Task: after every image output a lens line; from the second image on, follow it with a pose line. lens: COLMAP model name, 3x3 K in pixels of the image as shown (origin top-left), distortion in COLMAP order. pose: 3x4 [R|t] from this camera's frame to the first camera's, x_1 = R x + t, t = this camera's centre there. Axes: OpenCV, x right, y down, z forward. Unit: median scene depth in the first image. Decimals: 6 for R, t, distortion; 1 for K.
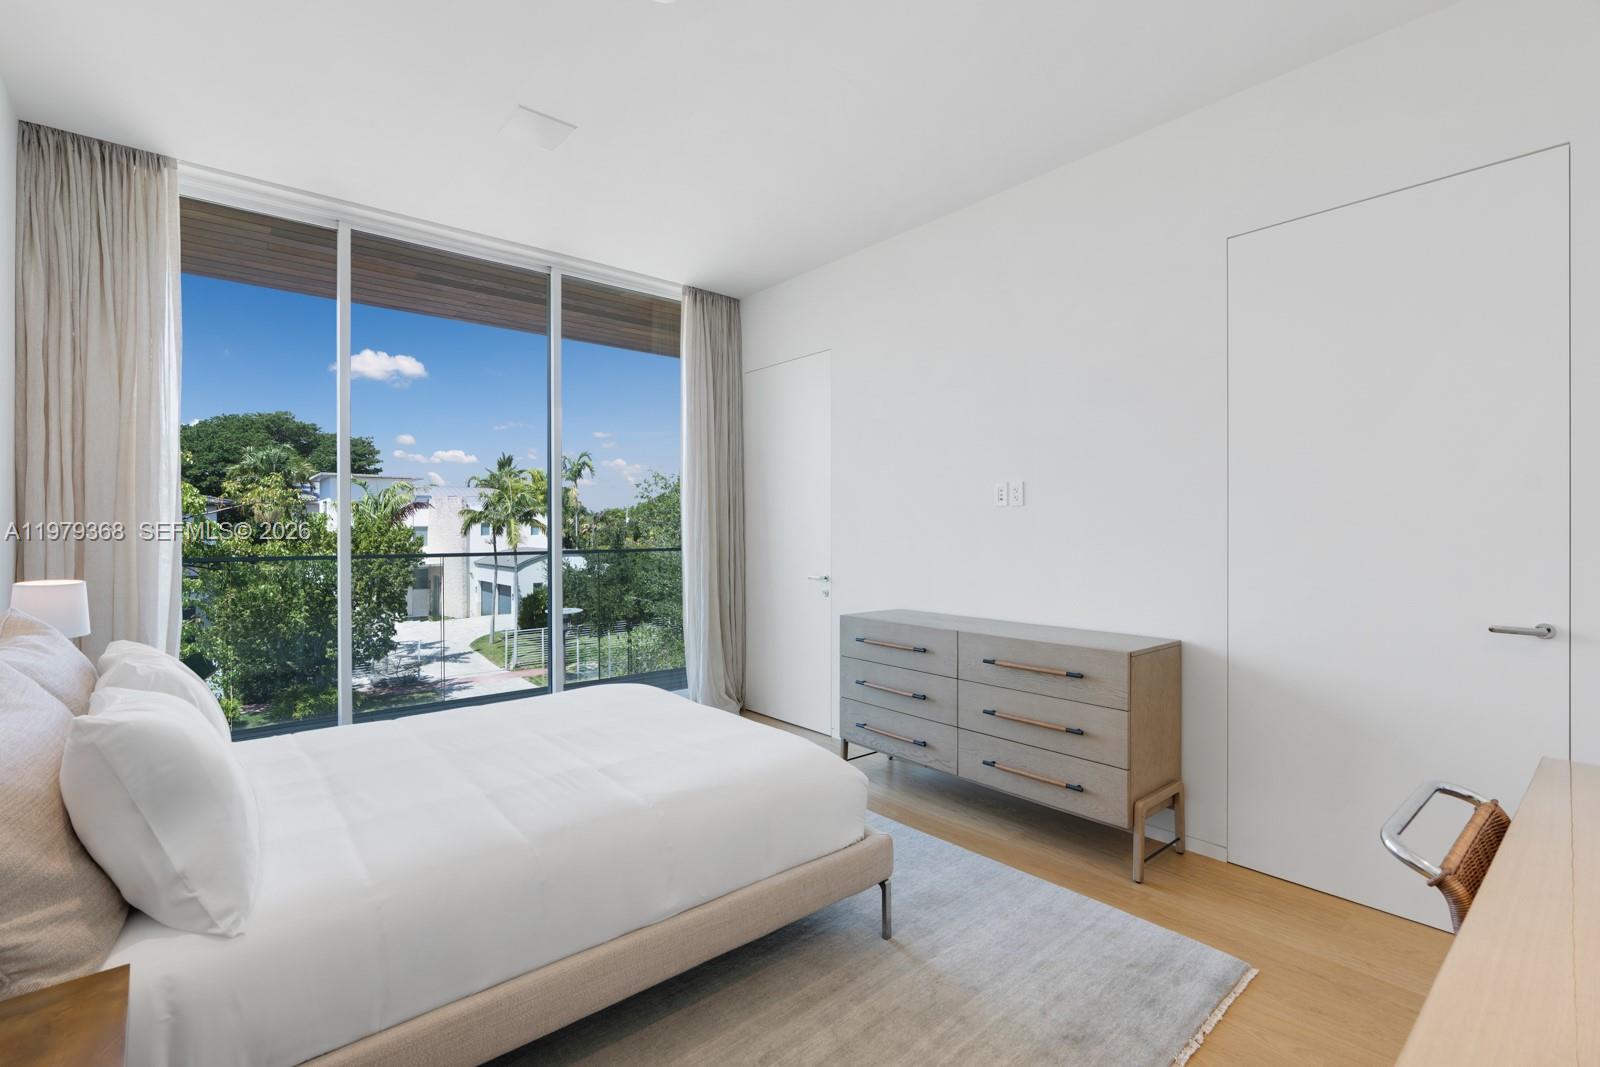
lens RADIAL K [[721.4, 0, 792.0], [0, 721.4, 534.6], [0, 0, 1]] dist [-0.002075, 0.000618]
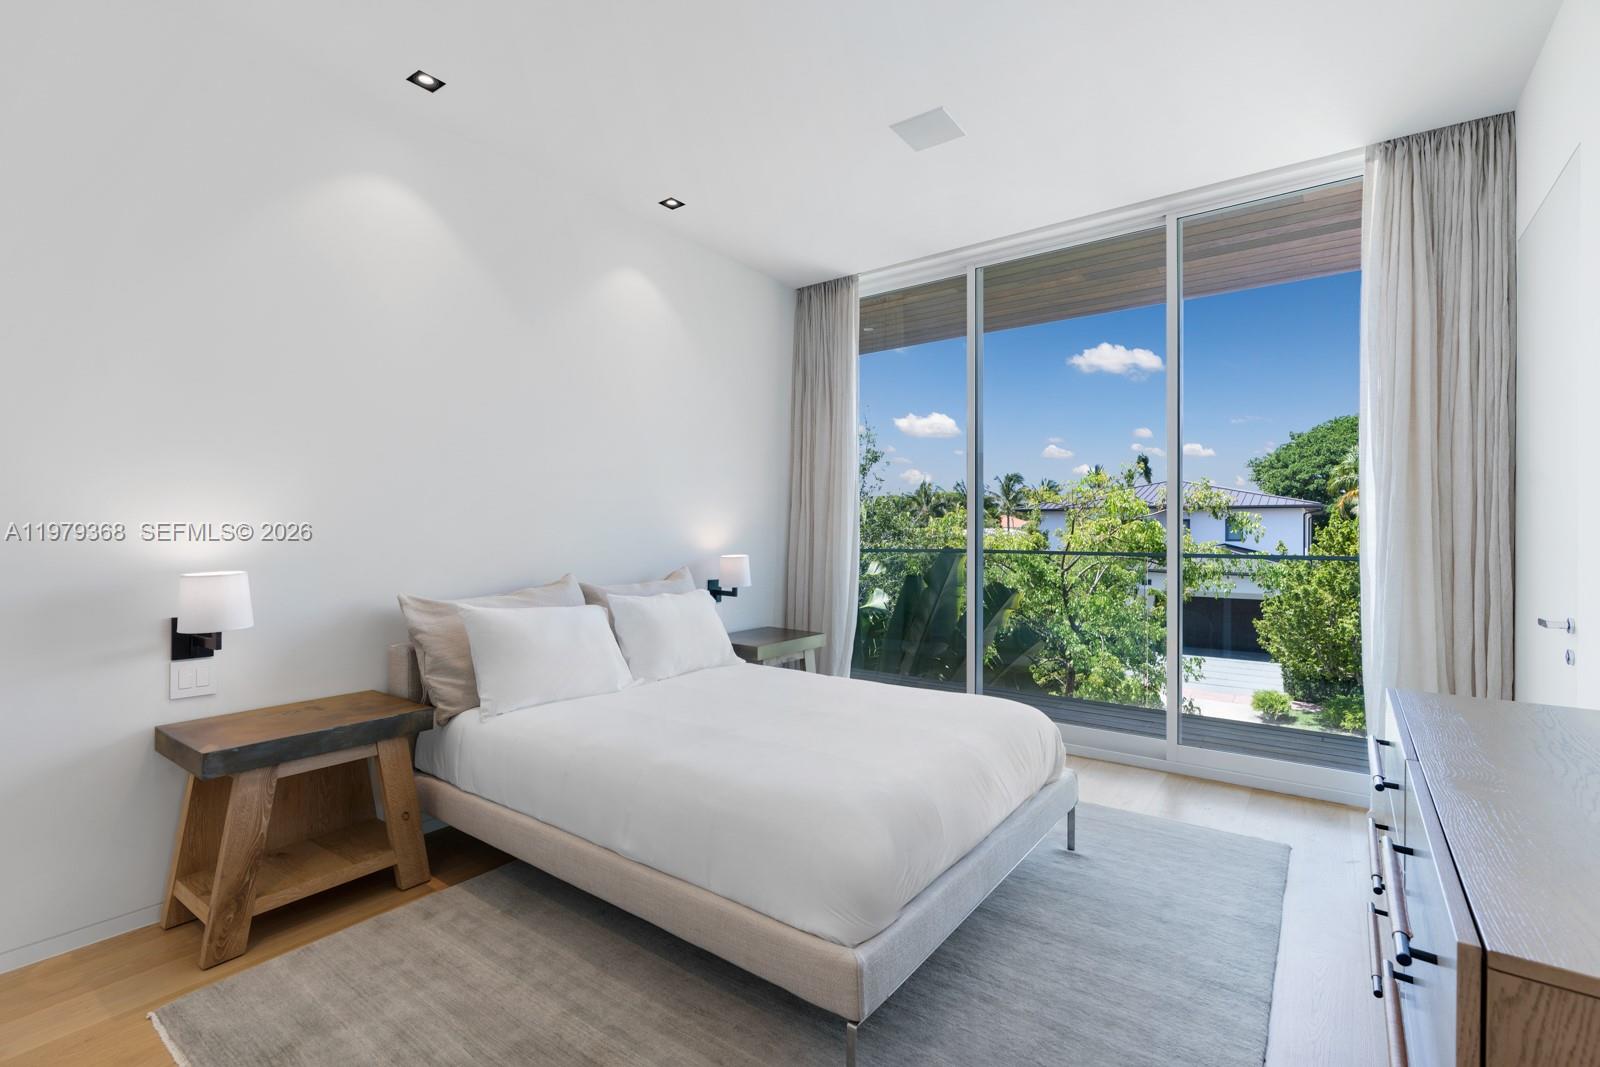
lens RADIAL K [[721.4, 0, 792.0], [0, 721.4, 534.6], [0, 0, 1]] dist [-0.002075, 0.000618]
pose [[0.225728, 0.007923, -0.974158, 0.362153], [-0.009951, 0.999934, 0.005827, 0.001357], [0.974140, 0.008379, 0.225792, 0.356448]]
